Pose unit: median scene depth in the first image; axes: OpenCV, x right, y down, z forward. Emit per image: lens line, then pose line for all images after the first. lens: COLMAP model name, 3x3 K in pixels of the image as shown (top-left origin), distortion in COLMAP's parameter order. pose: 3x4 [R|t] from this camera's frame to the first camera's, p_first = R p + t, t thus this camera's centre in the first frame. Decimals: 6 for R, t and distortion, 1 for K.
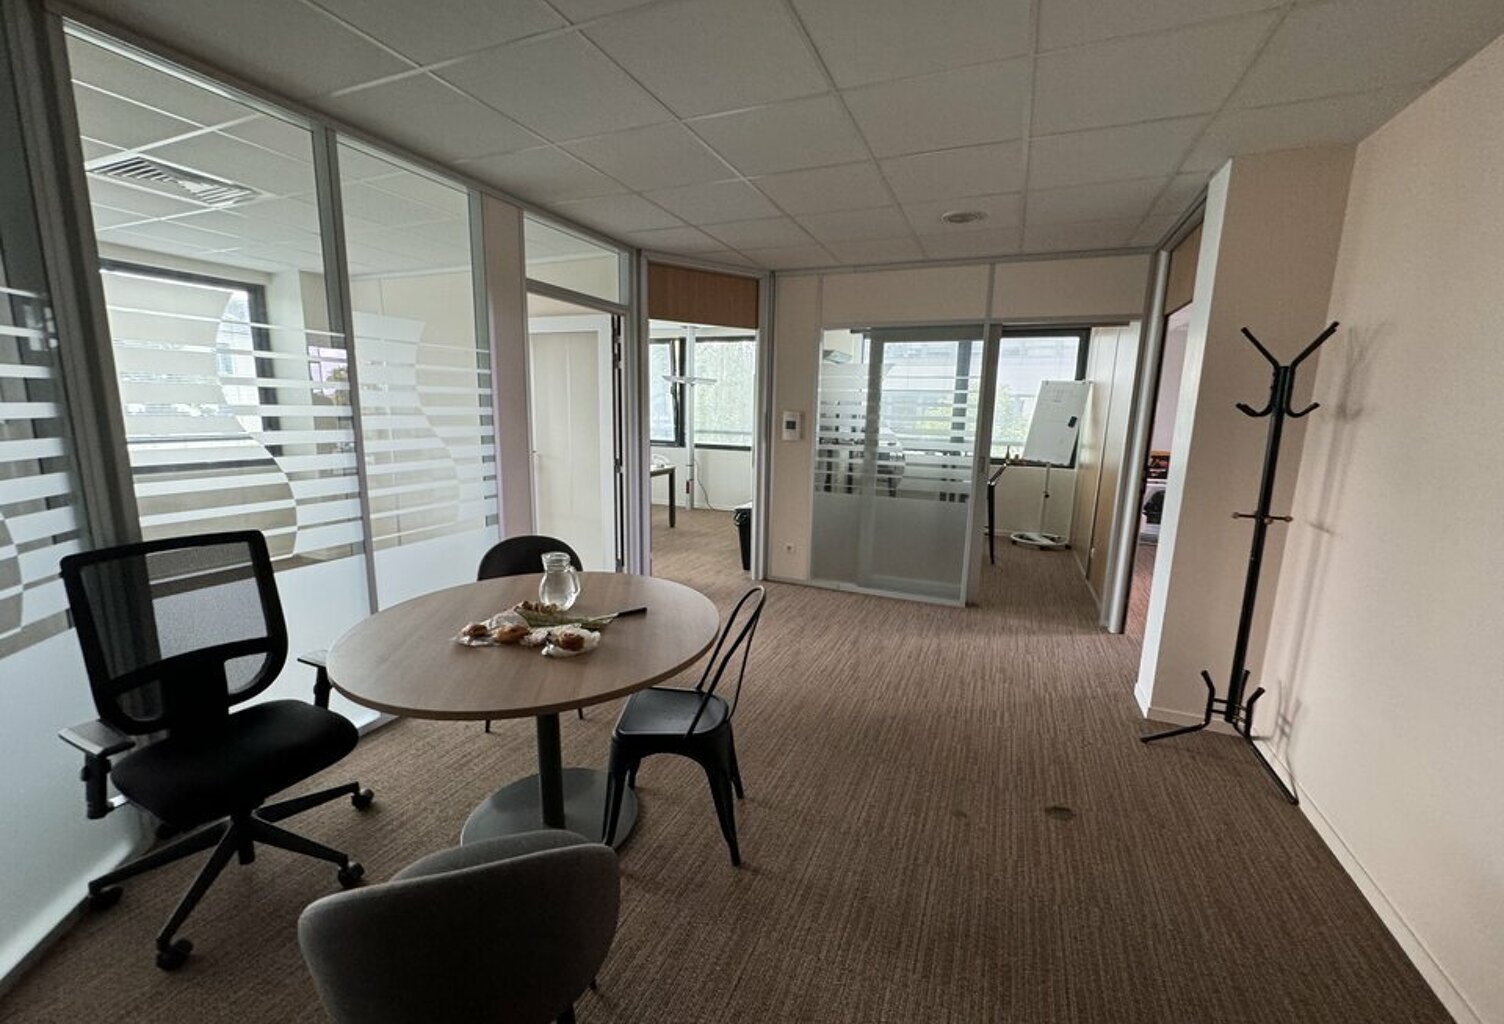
lens RADIAL K [[612.6, 0, 718.4], [0, 612.6, 532.2], [0, 0, 1]] dist [-0.020080, 0.000051]
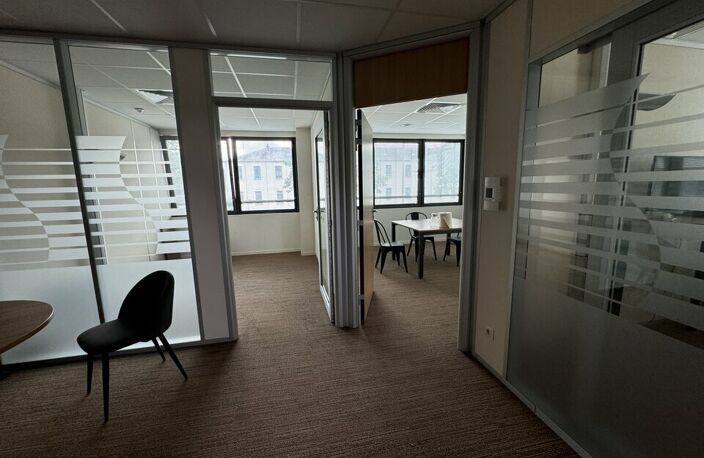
lens RADIAL K [[280.5, 0, 352.0], [0, 280.5, 229.0], [0, 0, 1]] dist [-0.000790, 0.000225]
pose [[0.596902, 0.095622, -0.796596, 0.454105], [-0.126415, 0.991679, 0.024314, -0.156556], [0.792292, 0.086188, 0.604023, 0.872070]]
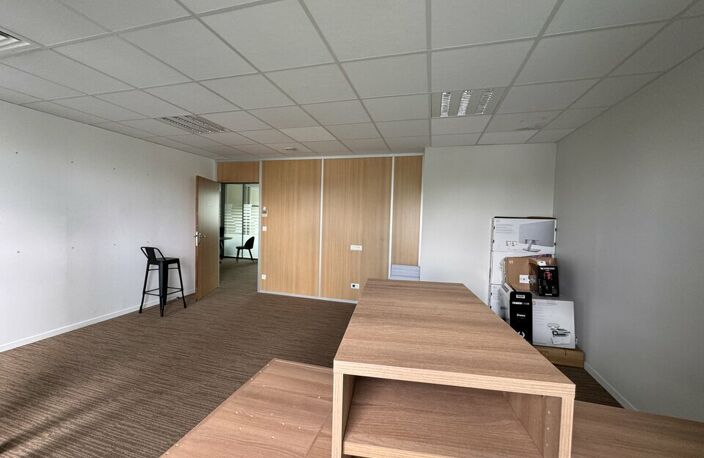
lens RADIAL K [[280.5, 0, 352.0], [0, 280.5, 229.0], [0, 0, 1]] dist [-0.000790, 0.000225]
pose [[0.163067, 0.026469, -0.986260, 2.410053], [-0.219532, 0.975553, -0.010116, -0.235874], [0.961881, 0.218166, 0.164891, 1.352036]]
